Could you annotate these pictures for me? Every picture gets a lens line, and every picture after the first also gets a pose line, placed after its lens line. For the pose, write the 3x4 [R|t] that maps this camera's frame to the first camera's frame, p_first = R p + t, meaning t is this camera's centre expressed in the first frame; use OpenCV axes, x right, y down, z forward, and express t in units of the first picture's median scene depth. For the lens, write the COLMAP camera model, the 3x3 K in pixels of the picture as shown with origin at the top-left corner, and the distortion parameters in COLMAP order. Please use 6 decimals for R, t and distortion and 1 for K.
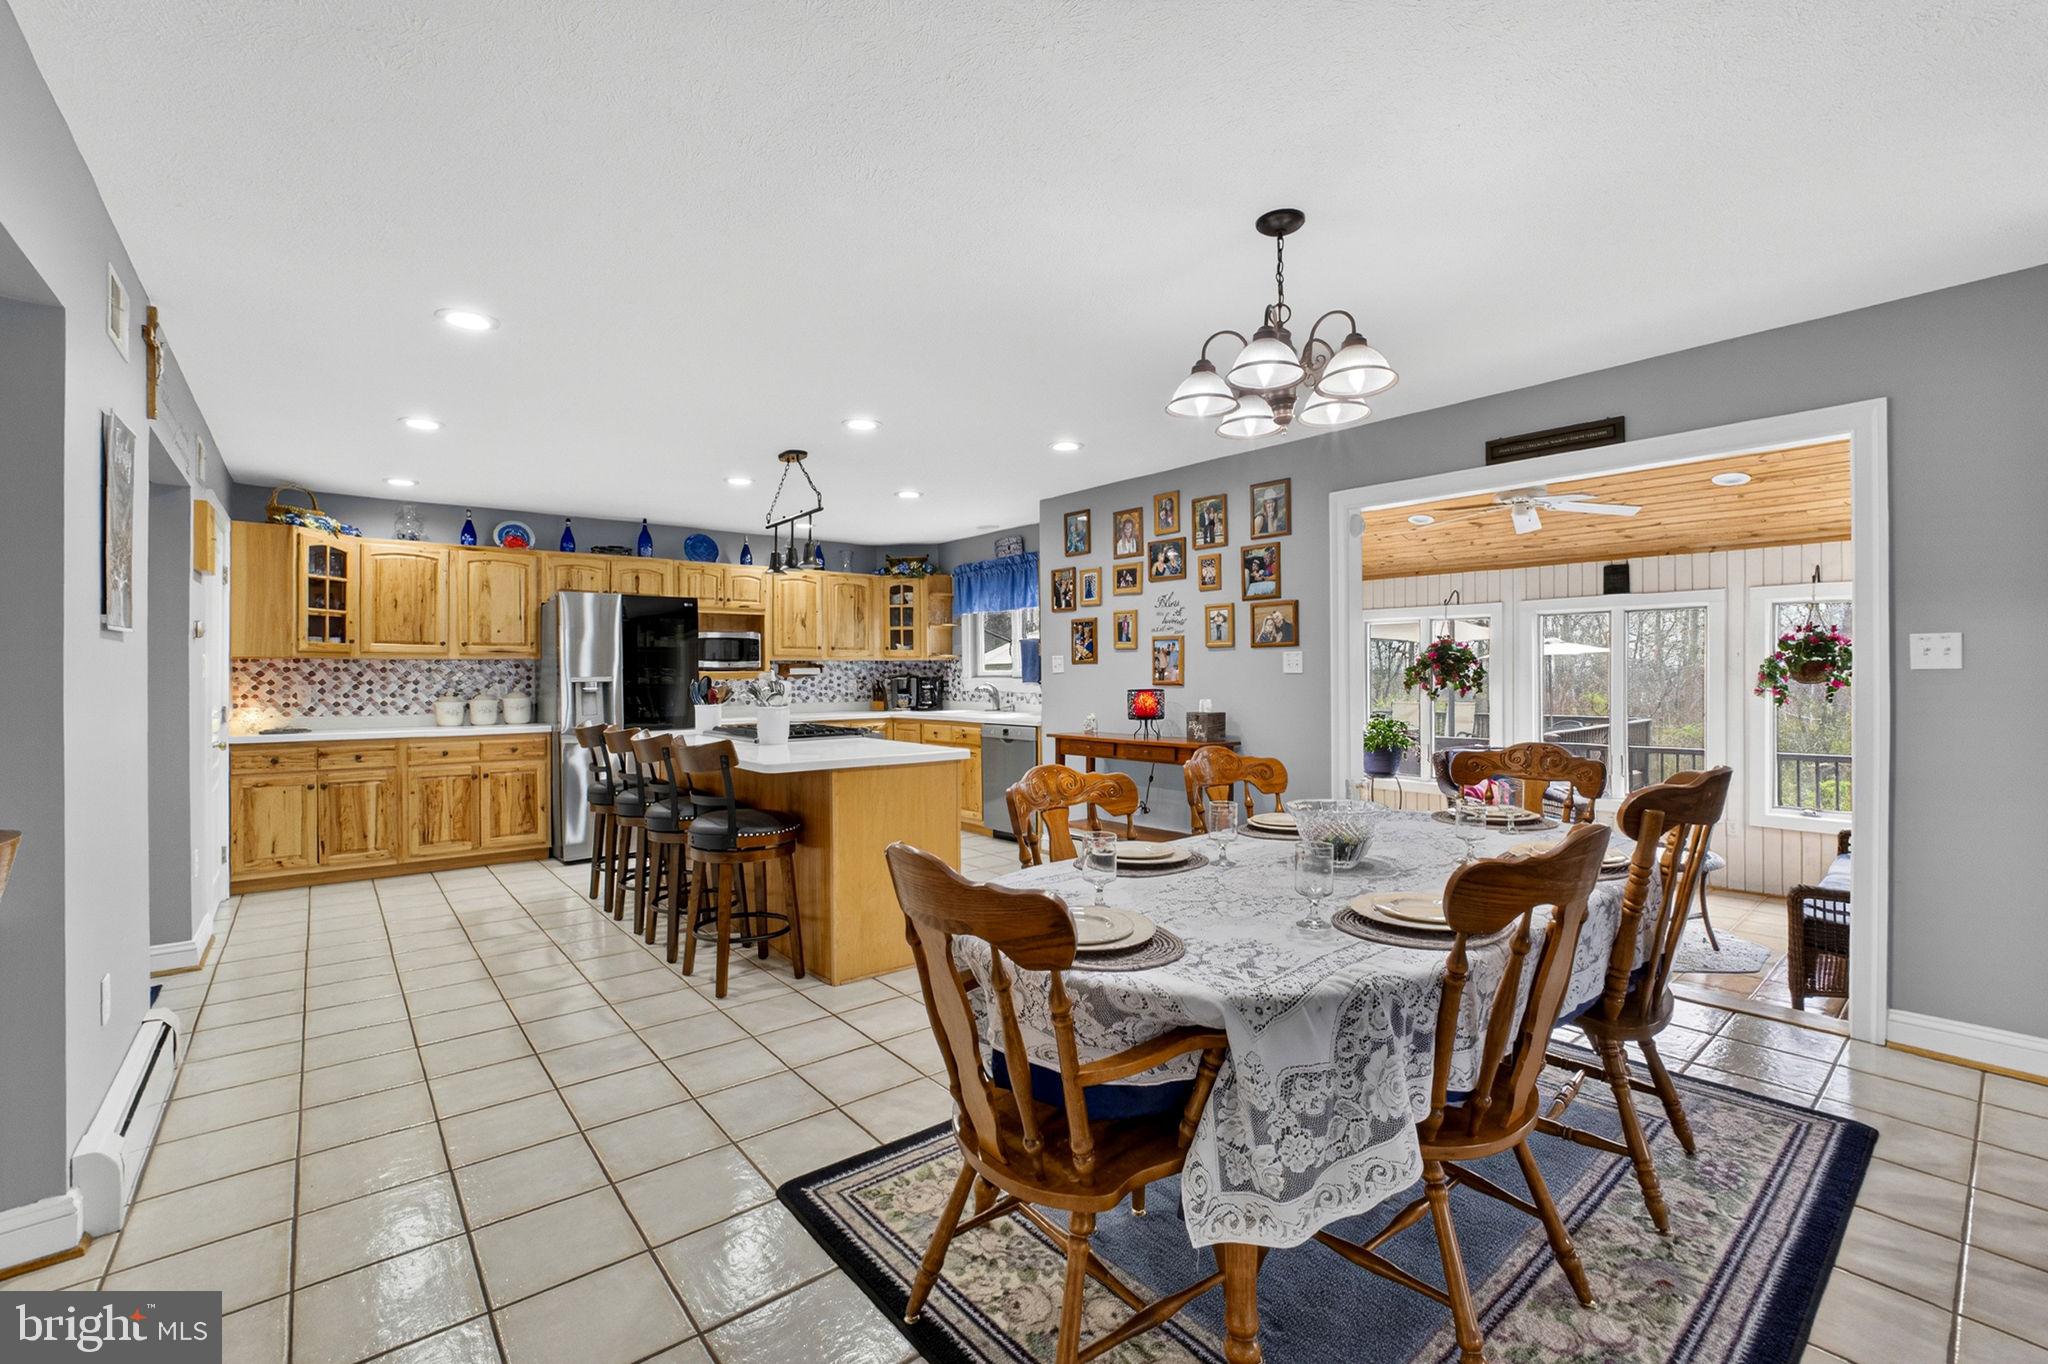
lens RADIAL K [[841.4, 0, 1033.3], [0, 841.4, 674.7], [0, 0, 1]] dist [-0.003087, -0.000099]
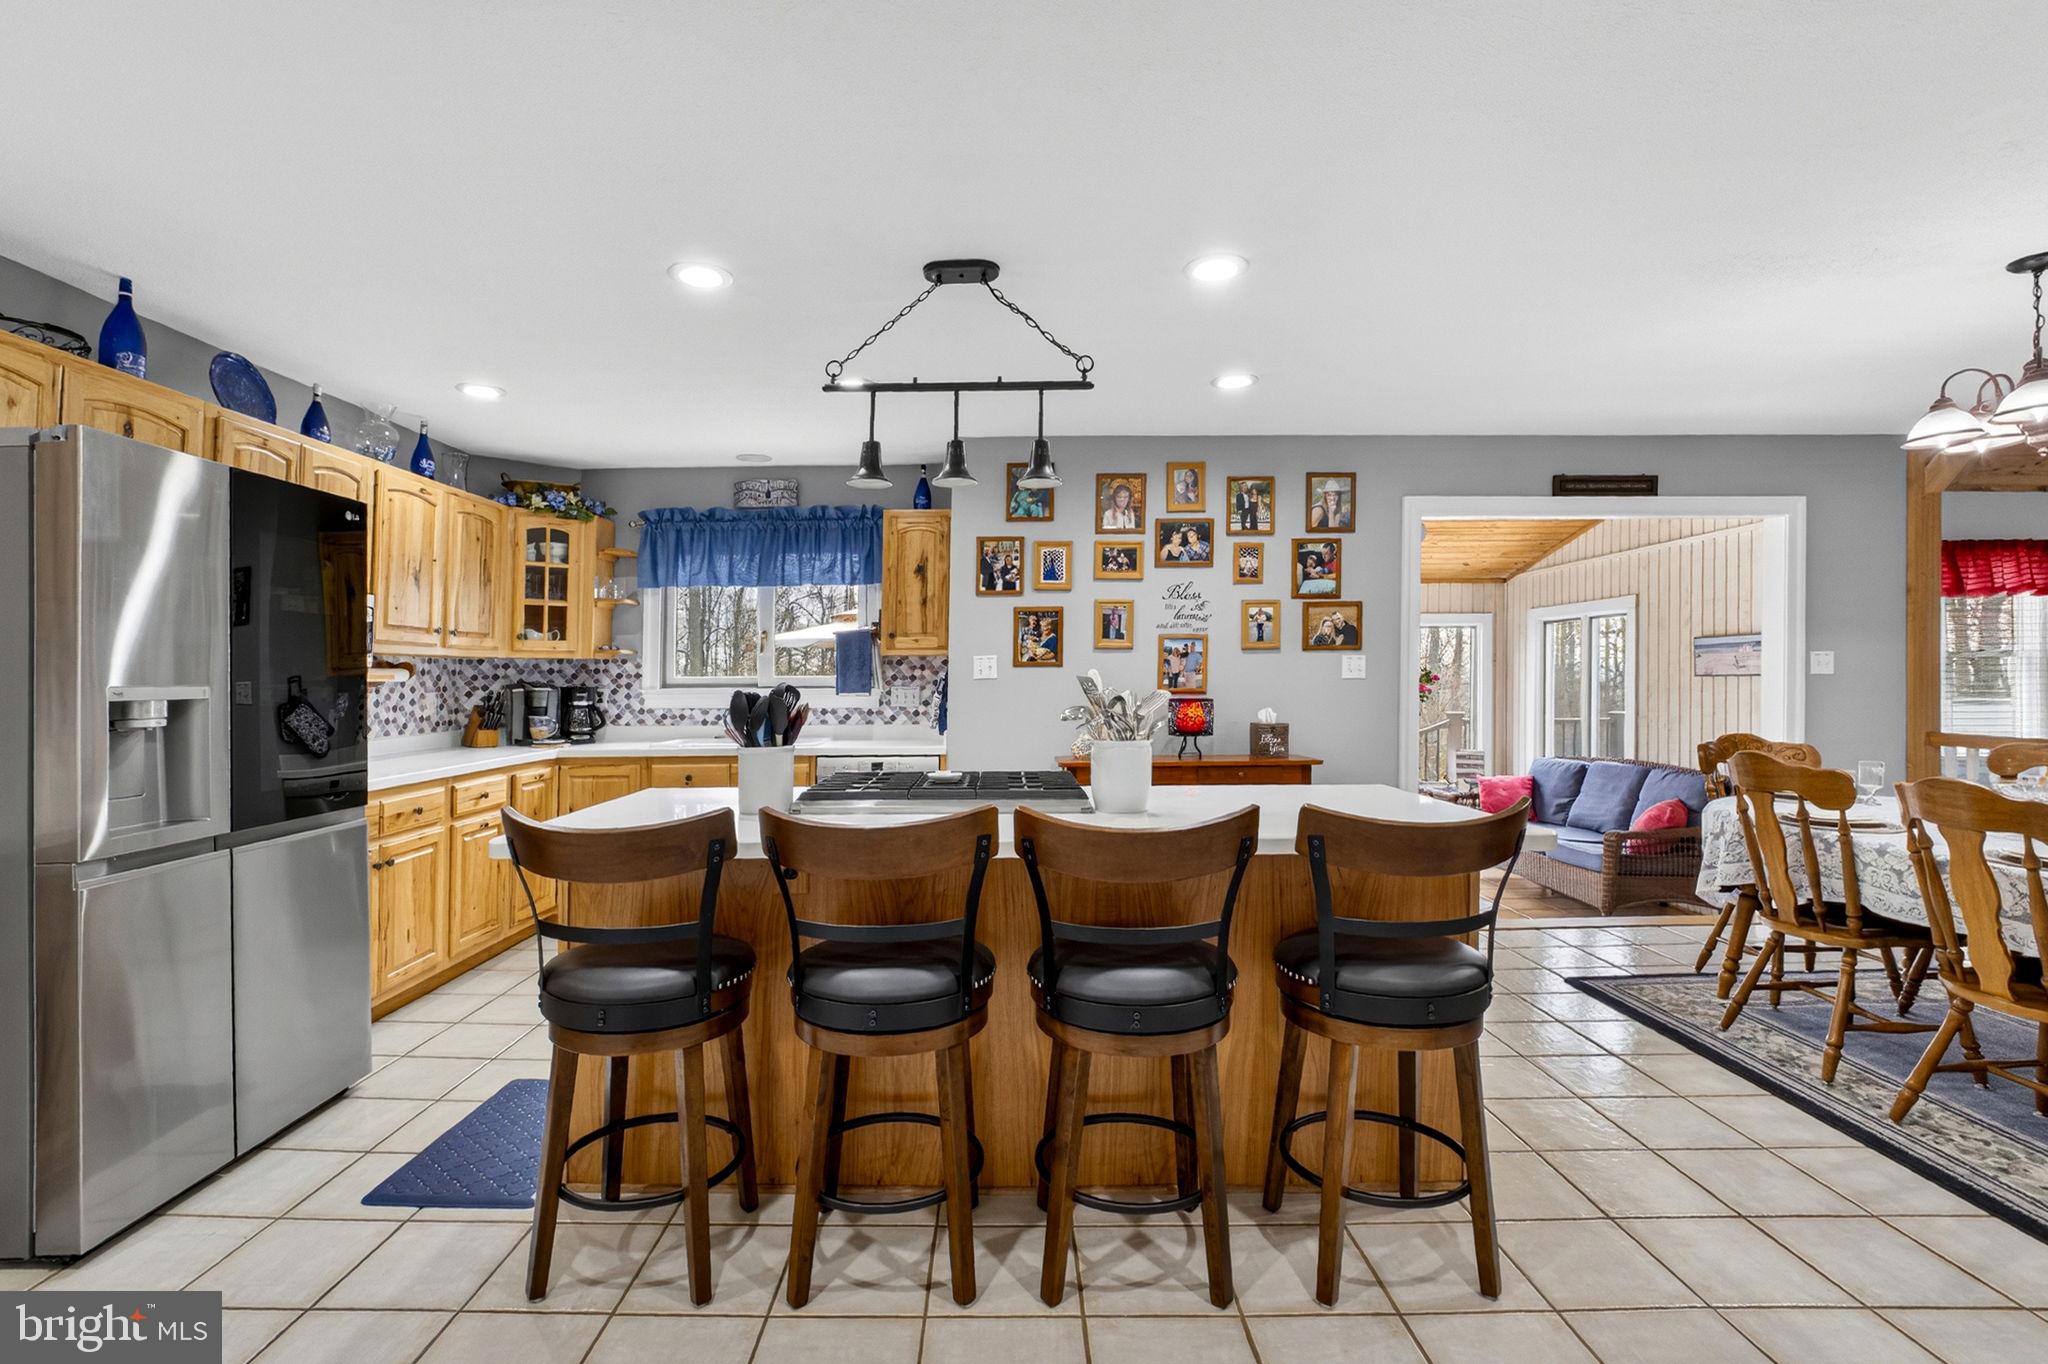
lens RADIAL K [[896.4, 0, 1023.7], [0, 896.4, 682.9], [0, 0, 1]] dist [-0.011418, 0.000527]
pose [[0.666090, -0.001342, 0.745870, -0.602975], [0.004225, 0.999989, -0.001975, 0.003438], [-0.745859, 0.004467, 0.666089, 0.522471]]
